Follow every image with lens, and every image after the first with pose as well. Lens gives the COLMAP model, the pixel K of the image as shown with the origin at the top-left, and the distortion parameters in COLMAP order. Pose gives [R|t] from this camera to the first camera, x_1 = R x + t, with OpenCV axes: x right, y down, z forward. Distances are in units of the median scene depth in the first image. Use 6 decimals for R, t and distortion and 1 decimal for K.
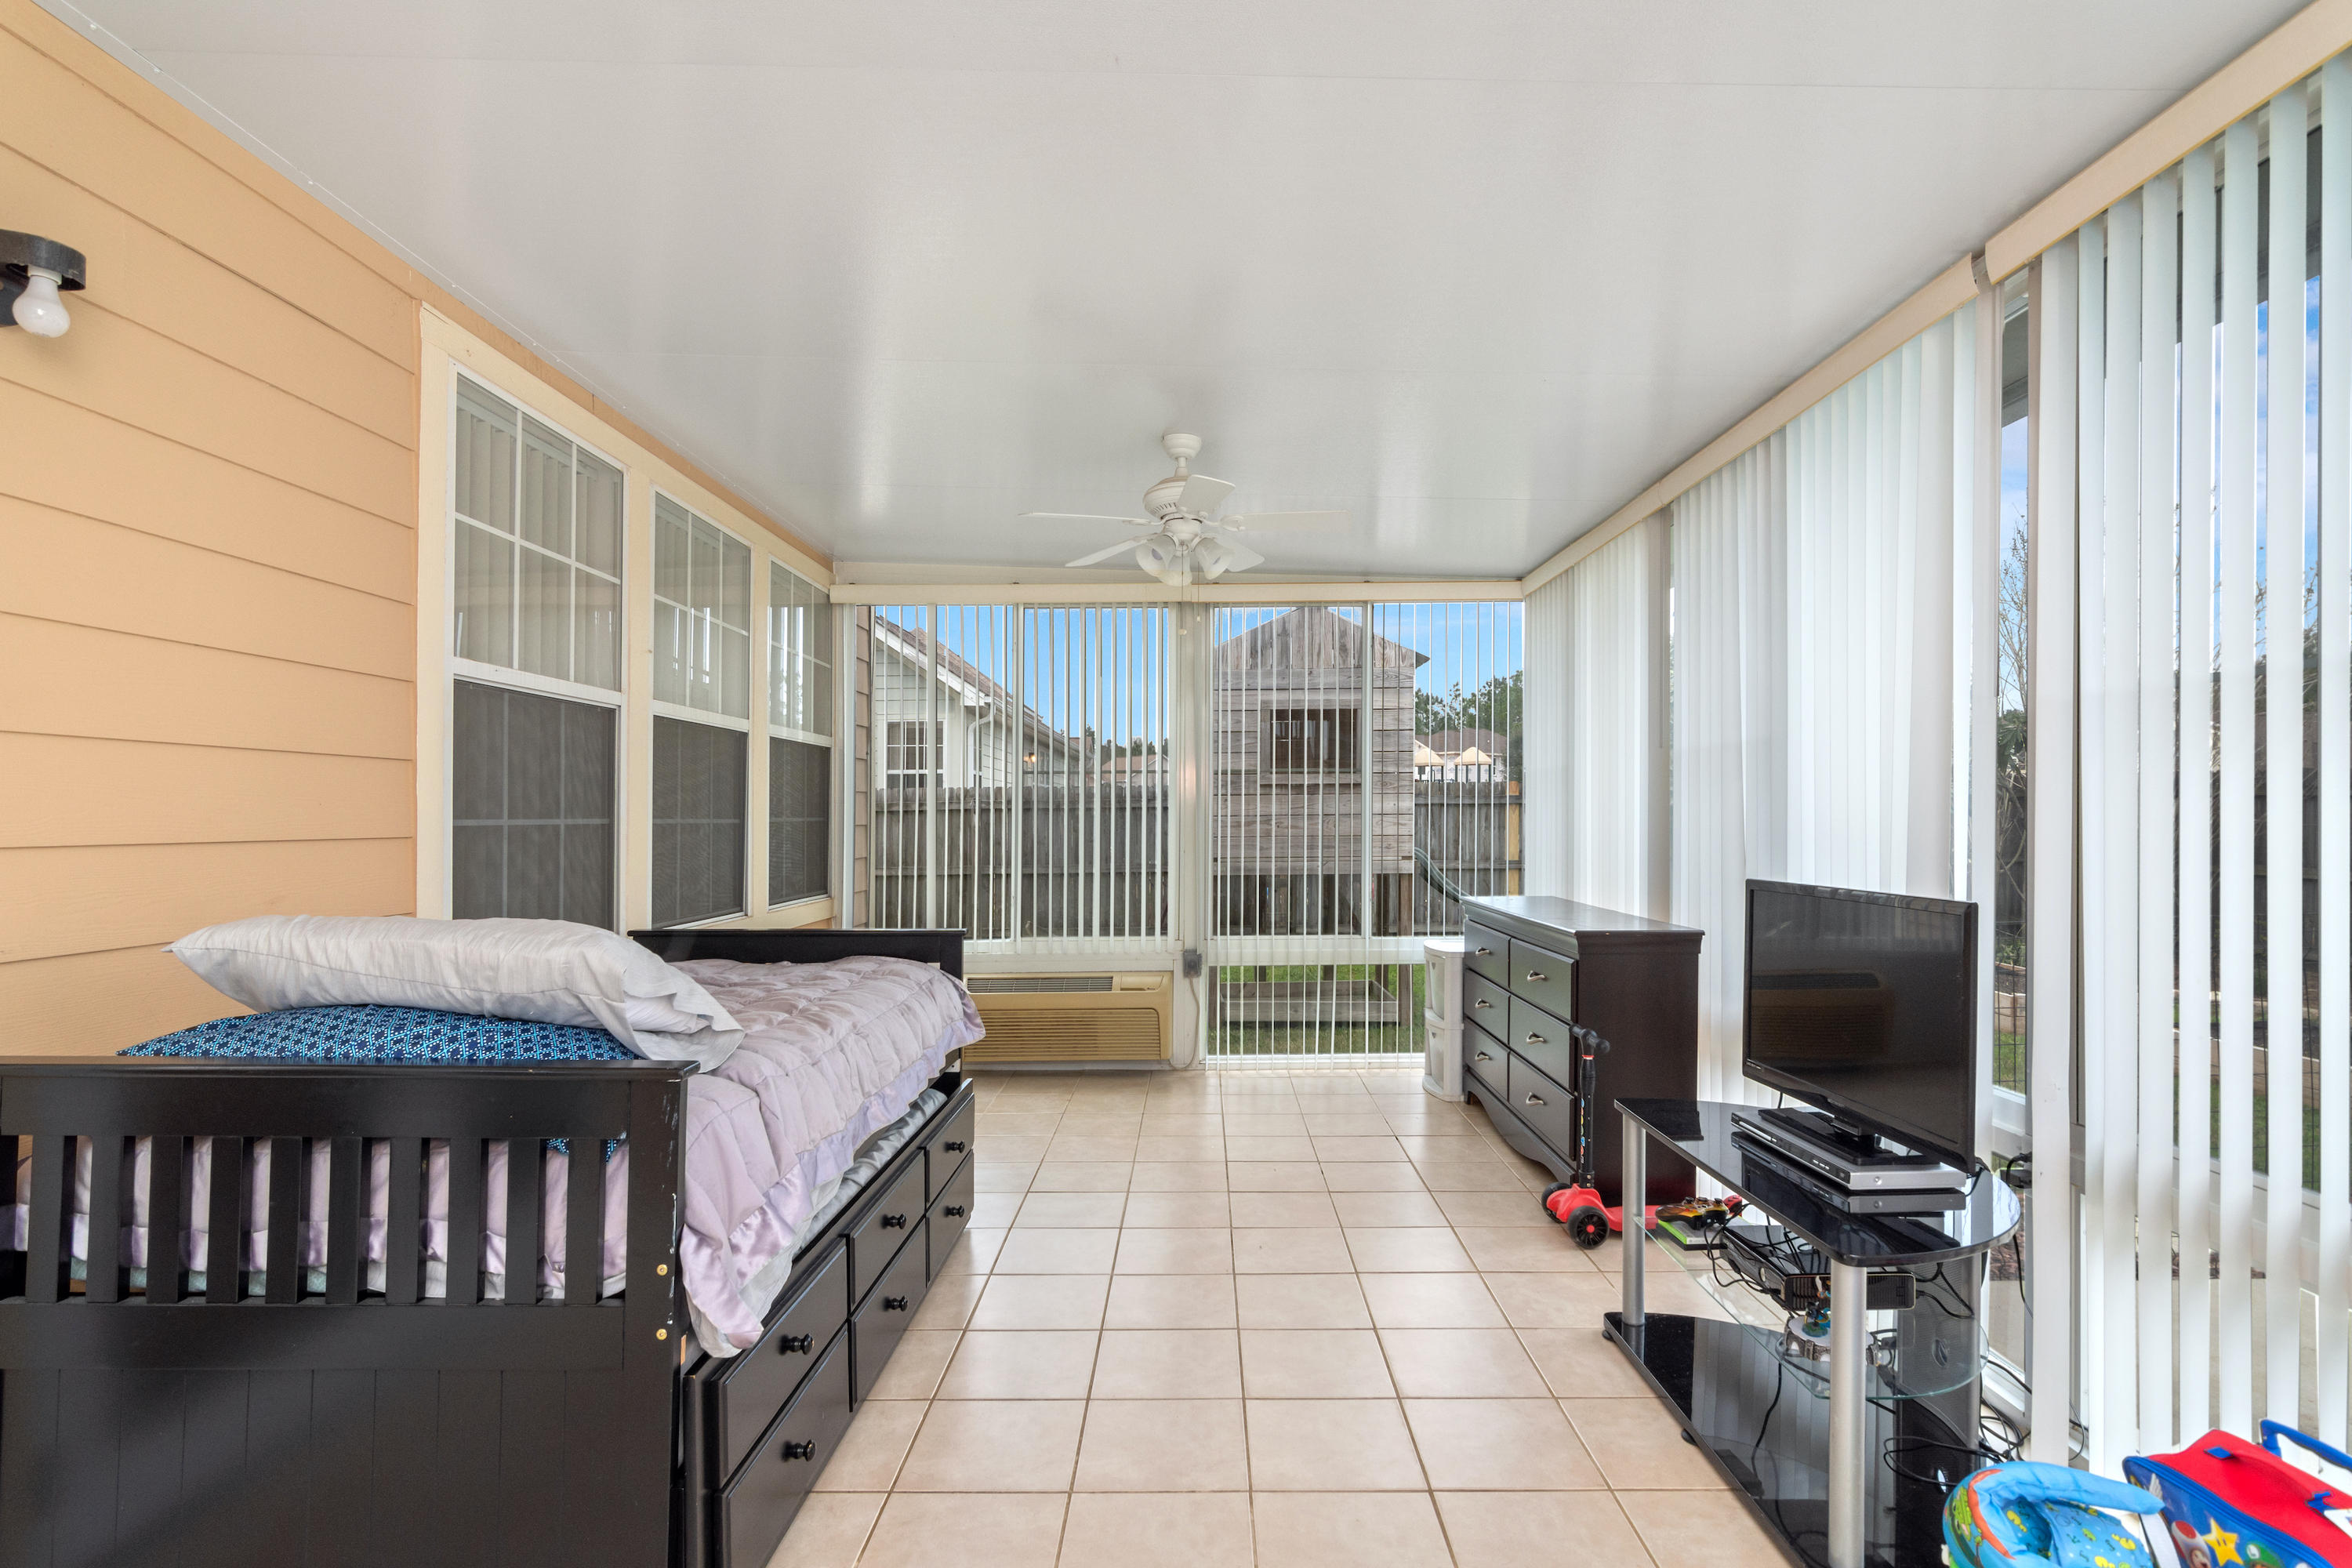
lens RADIAL K [[1135.6, 0, 1183.3], [0, 1135.6, 806.7], [0, 0, 1]] dist [0.000494, 0.000492]
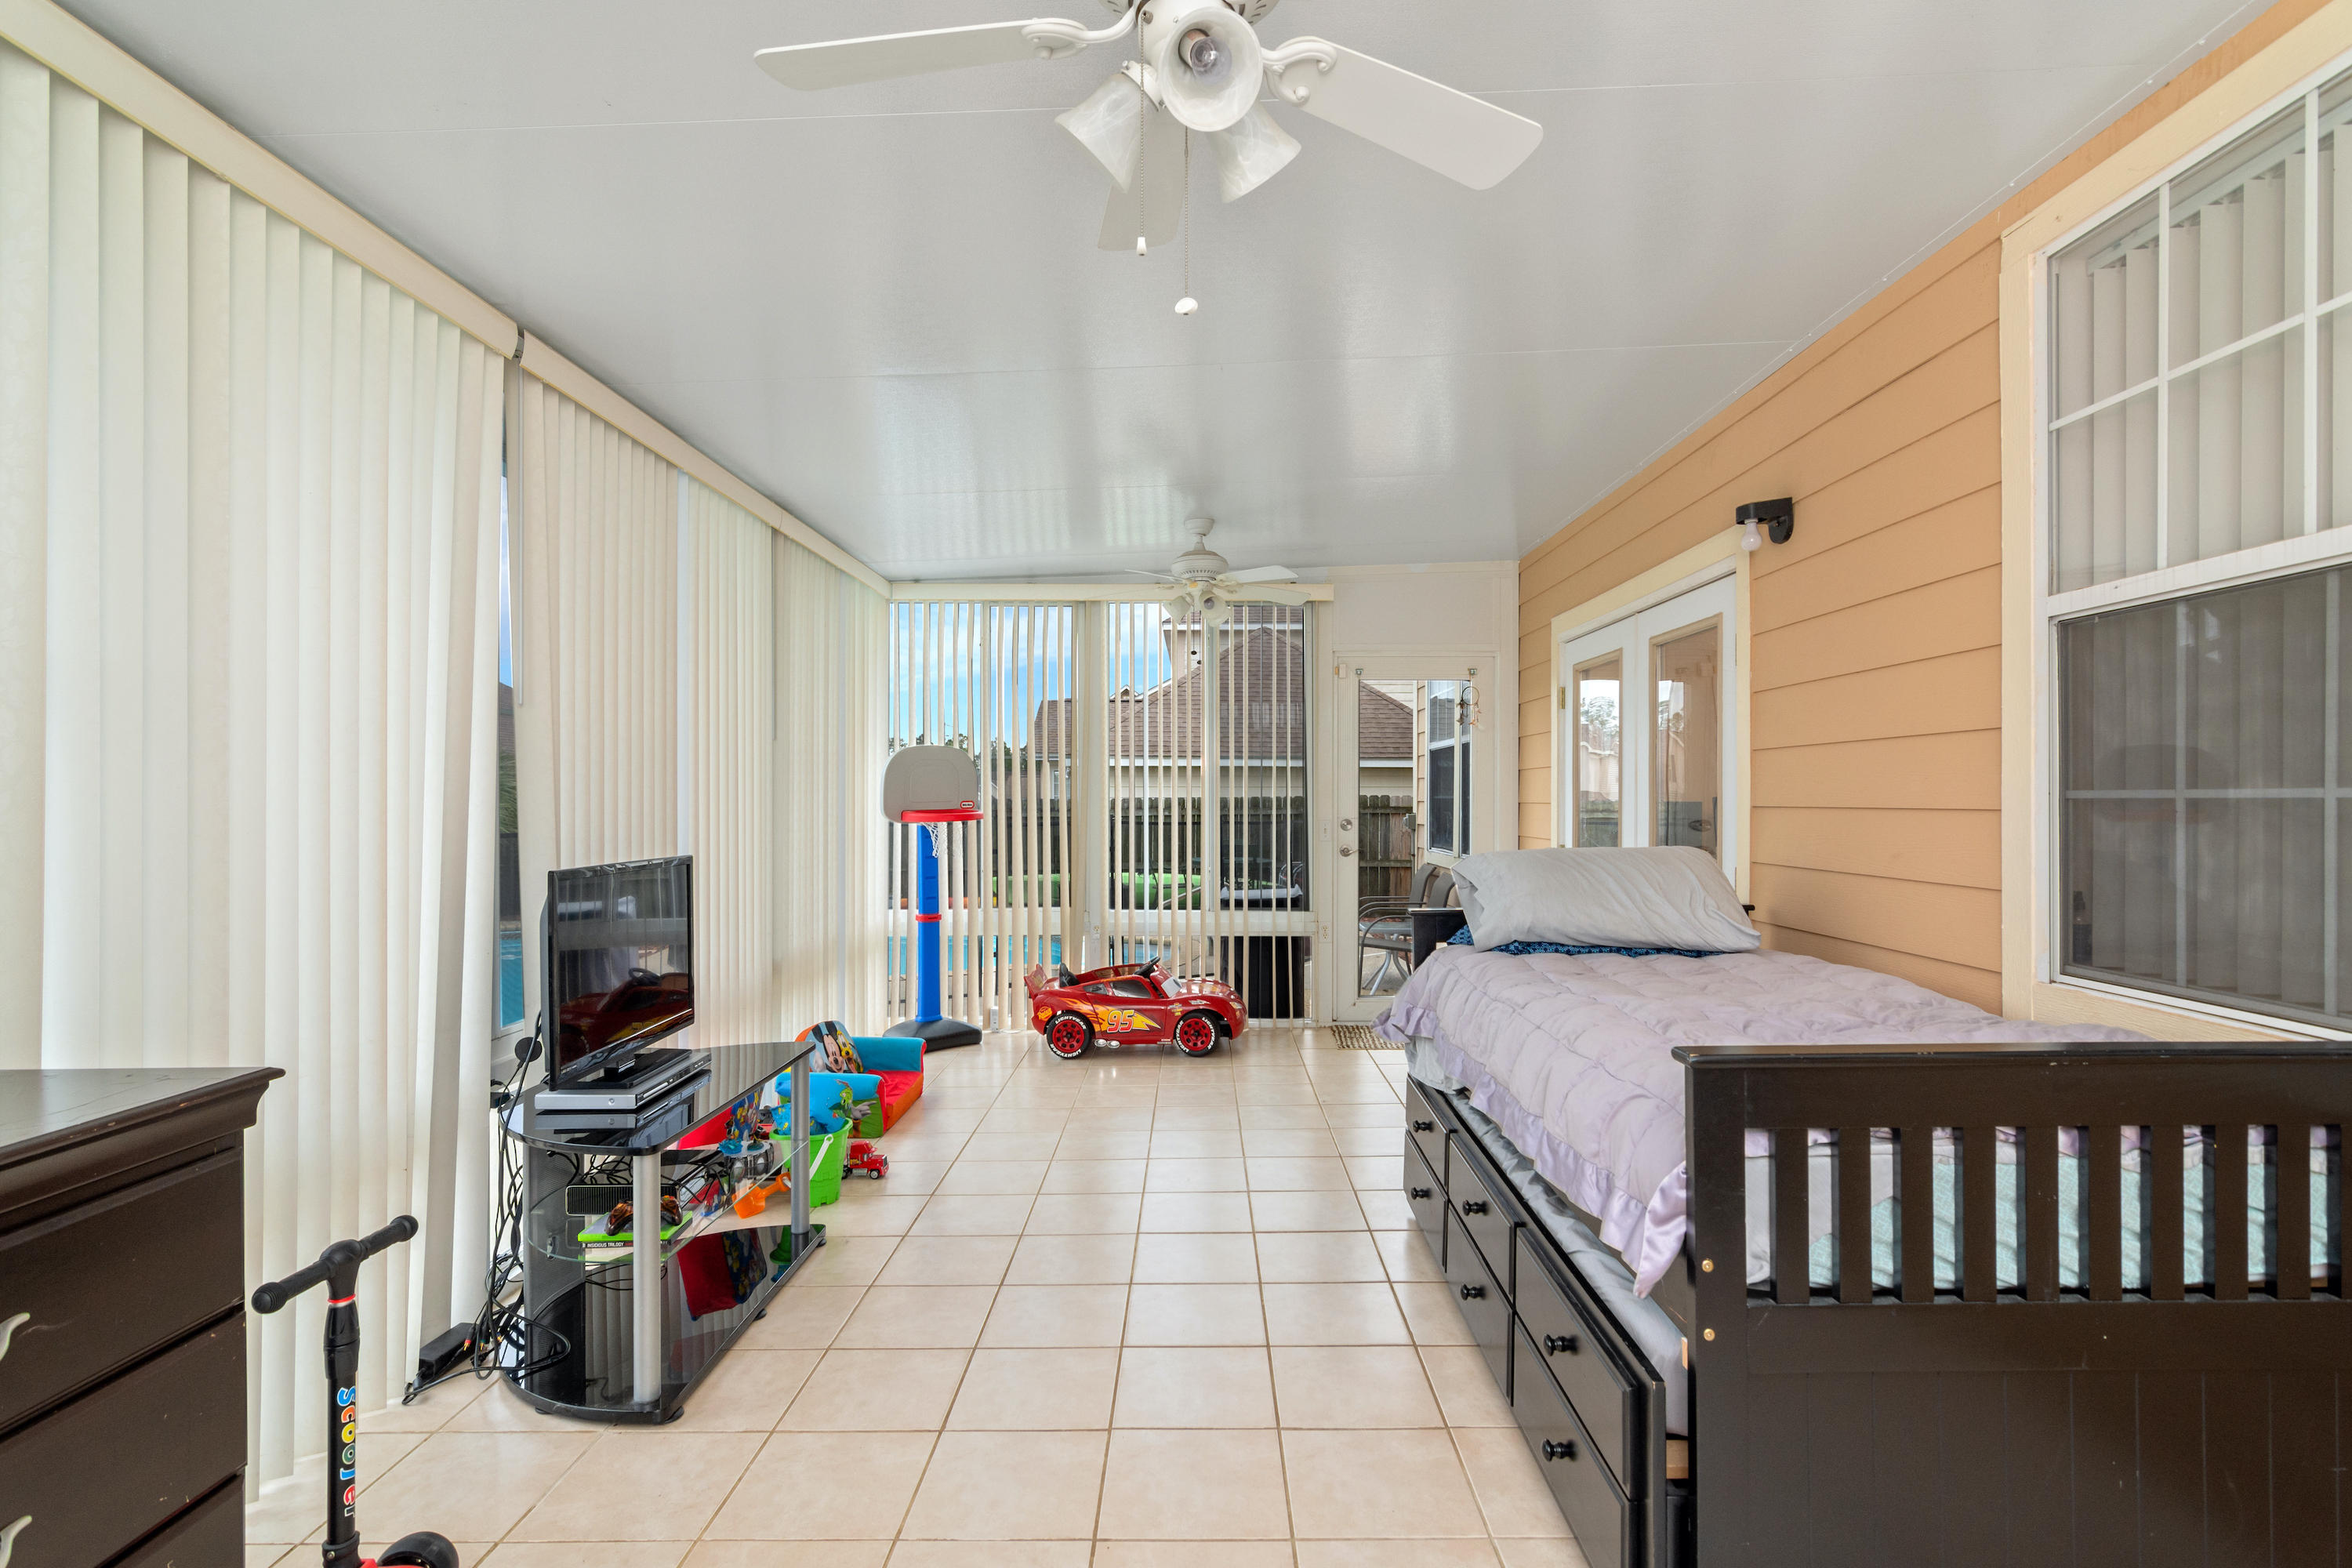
lens RADIAL K [[1135.6, 0, 1183.3], [0, 1135.6, 806.7], [0, 0, 1]] dist [0.000494, 0.000492]
pose [[-0.999942, 0.010695, 0.000888, 0.004342], [0.010692, 0.999937, -0.003384, 0.019685], [-0.000924, -0.003374, -0.999994, 1.762132]]
